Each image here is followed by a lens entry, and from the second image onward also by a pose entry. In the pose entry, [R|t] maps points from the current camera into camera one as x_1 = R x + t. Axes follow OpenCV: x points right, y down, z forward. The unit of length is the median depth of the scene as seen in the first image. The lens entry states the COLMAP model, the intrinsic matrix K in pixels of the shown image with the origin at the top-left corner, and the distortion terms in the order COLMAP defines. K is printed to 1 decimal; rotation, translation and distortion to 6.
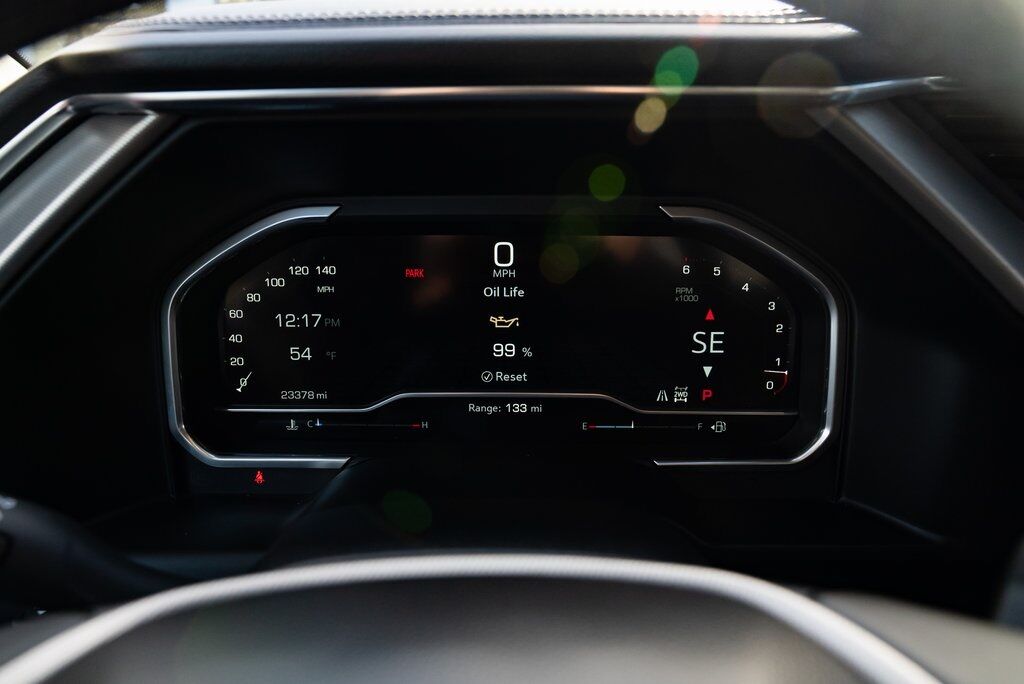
lens RADIAL K [[764.7, 0, 512.0], [0, 764.7, 342.0], [0, 0, 1]] dist [-0.016066, 0.006954]
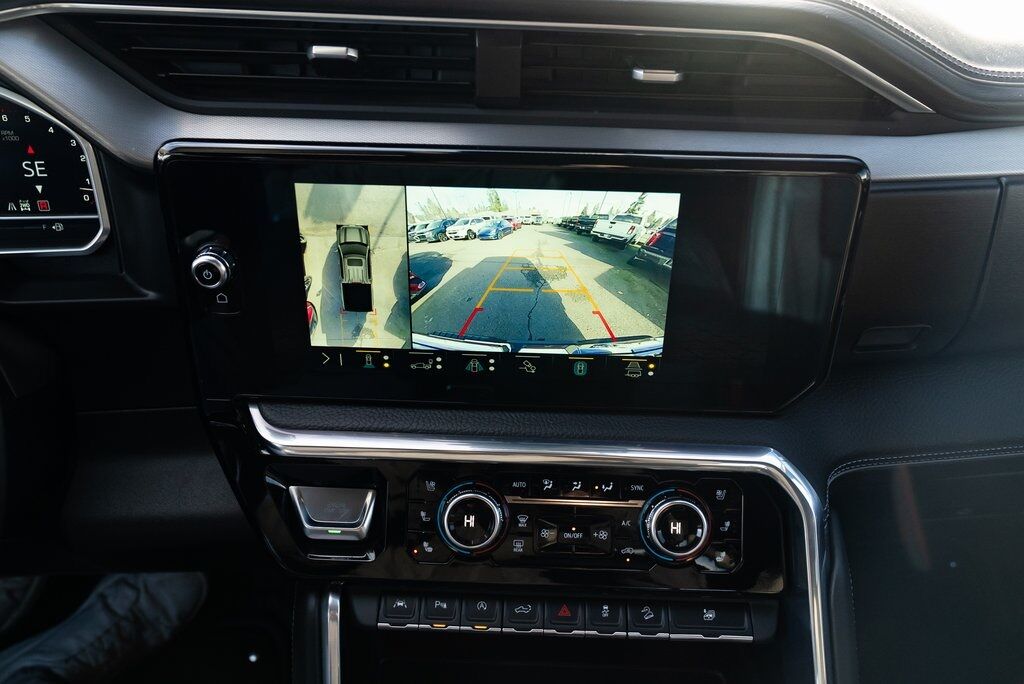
lens RADIAL K [[849.7, 0, 512.0], [0, 849.7, 342.0], [0, 0, 1]] dist [-0.008816, -0.006105]
pose [[0.993723, -0.040363, 0.104329, 0.970814], [0.012053, 0.965839, 0.258863, -0.086400], [-0.111214, -0.255981, 0.960263, -0.720067]]
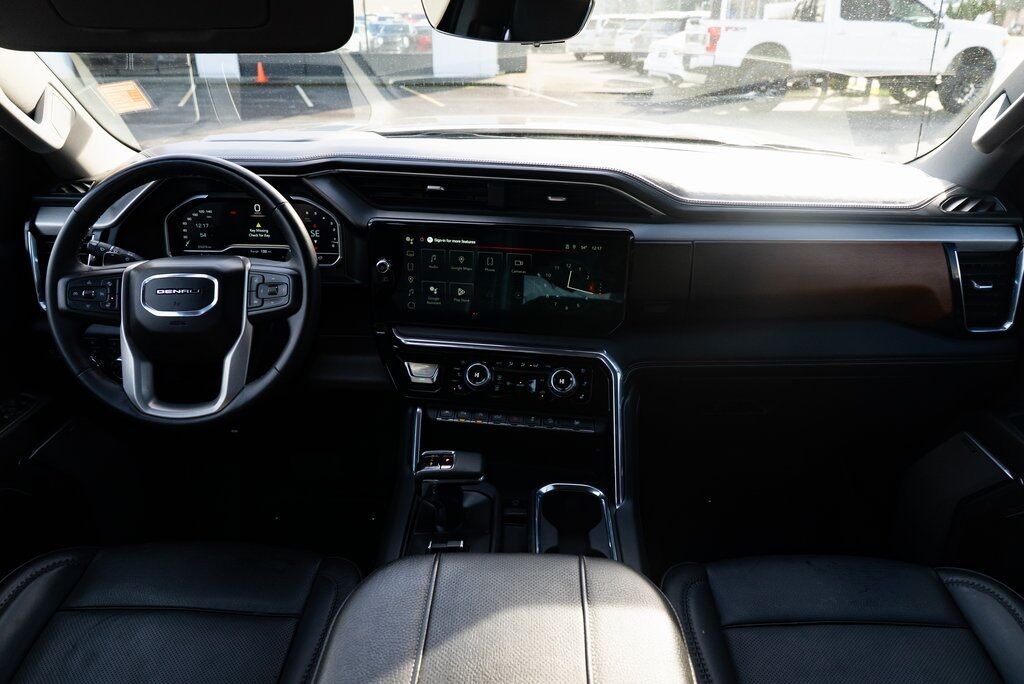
lens RADIAL K [[696.8, 0, 512.0], [0, 696.8, 342.0], [0, 0, 1]] dist [-0.033525, 0.018035]
pose [[0.999827, 0.017643, 0.005811, 1.170043], [-0.018123, 0.995141, 0.096775, 0.175584], [-0.004076, -0.096863, 0.995289, -2.301657]]
